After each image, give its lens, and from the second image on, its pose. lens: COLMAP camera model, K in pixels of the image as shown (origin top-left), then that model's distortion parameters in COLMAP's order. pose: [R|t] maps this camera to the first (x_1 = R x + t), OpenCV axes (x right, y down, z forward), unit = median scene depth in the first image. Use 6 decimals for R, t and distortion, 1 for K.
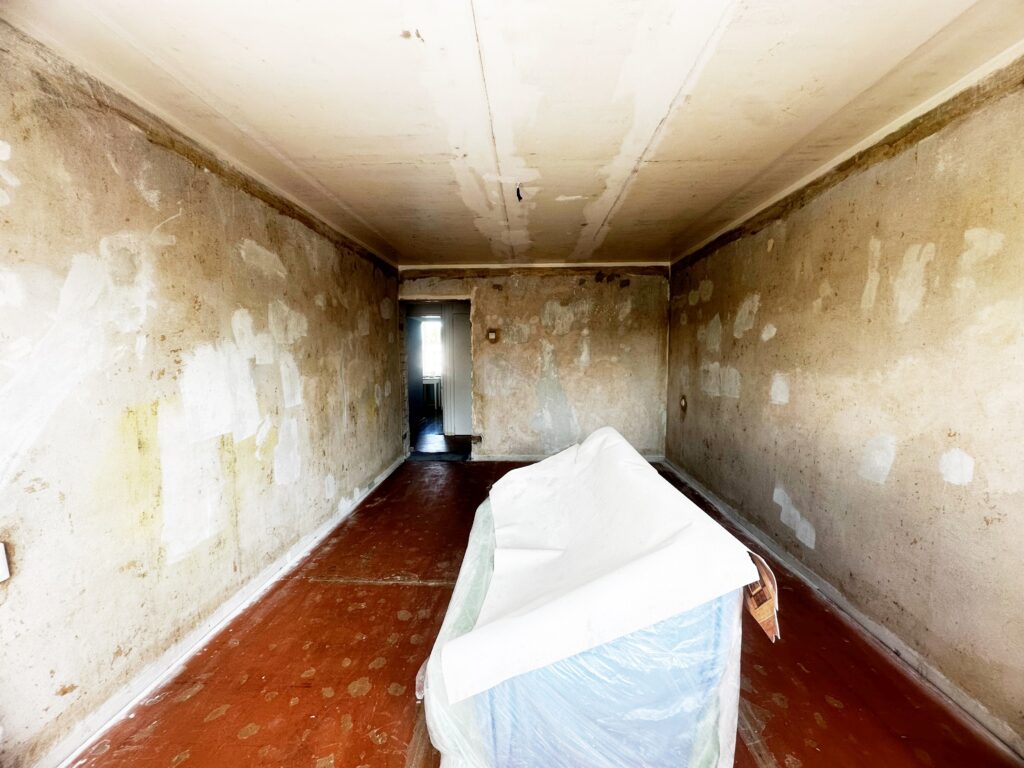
lens RADIAL K [[407.8, 0, 512.6], [0, 407.8, 385.8], [0, 0, 1]] dist [-0.002446, 0.000582]
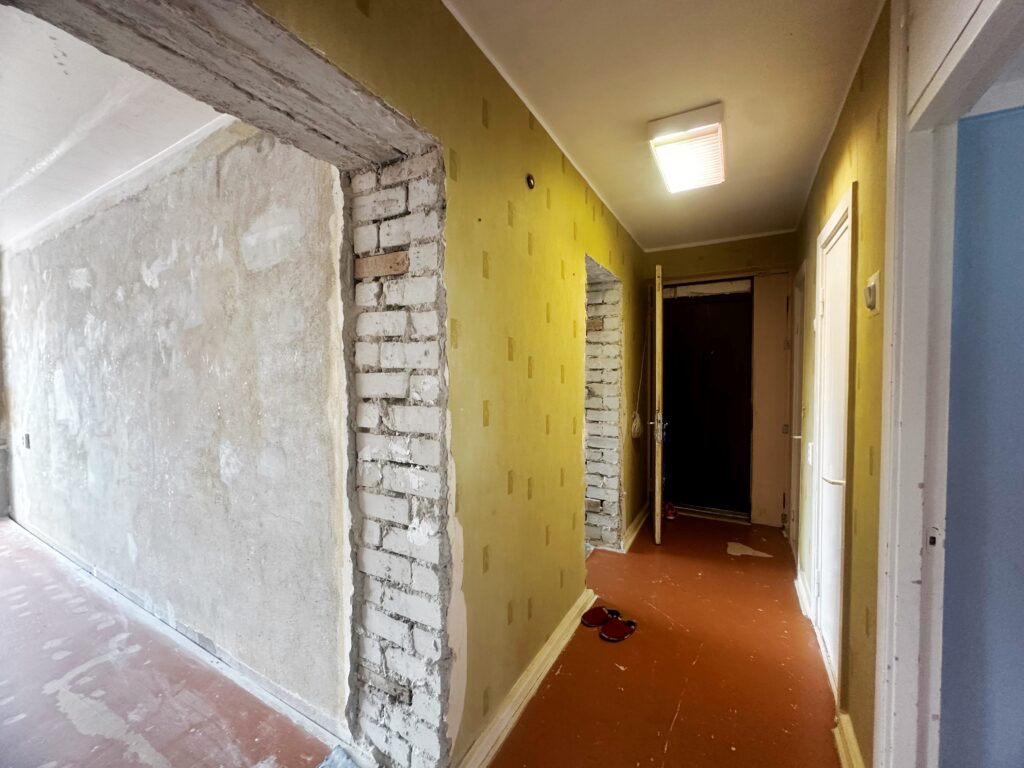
lens RADIAL K [[407.8, 0, 513.2], [0, 407.8, 379.8], [0, 0, 1]] dist [-0.002446, 0.000582]
pose [[-0.462103, 0.031987, -0.886249, -0.178149], [-0.068467, 0.995080, 0.071615, -0.199725], [0.884179, 0.093772, -0.457639, 2.563840]]
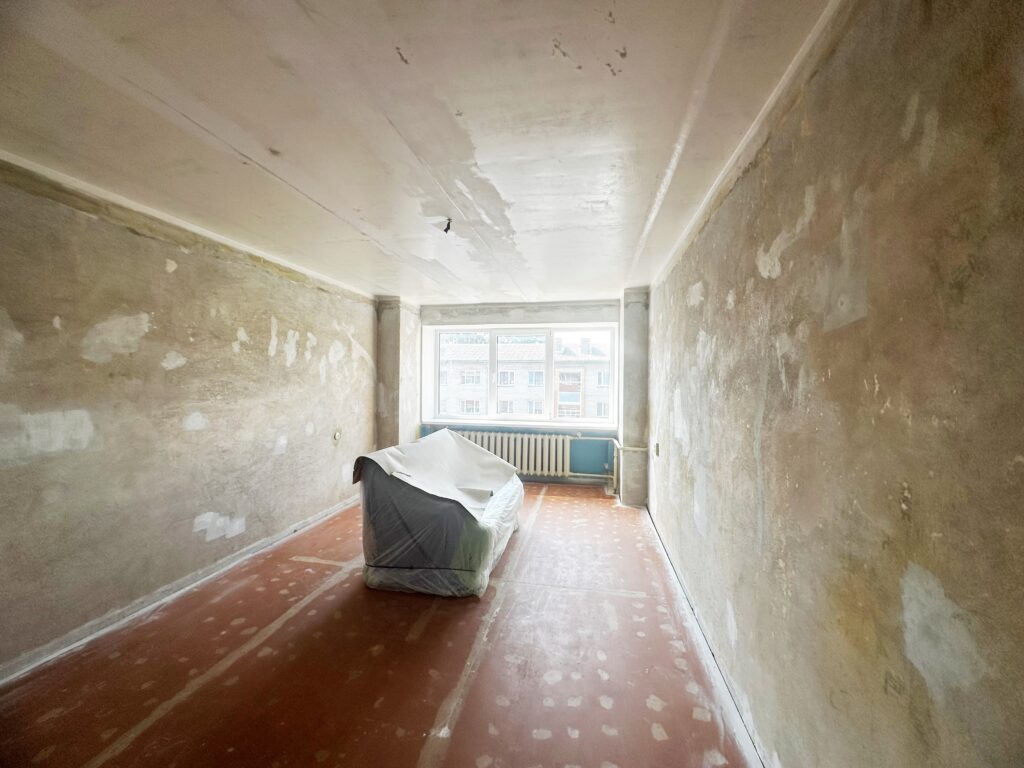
lens RADIAL K [[407.8, 0, 513.3], [0, 407.8, 381.6], [0, 0, 1]] dist [-0.002446, 0.000582]
pose [[-0.988479, -0.003759, 0.151314, -0.317177], [0.009216, 0.996342, 0.084957, -0.183564], [-0.151079, 0.085373, -0.984828, 2.121164]]
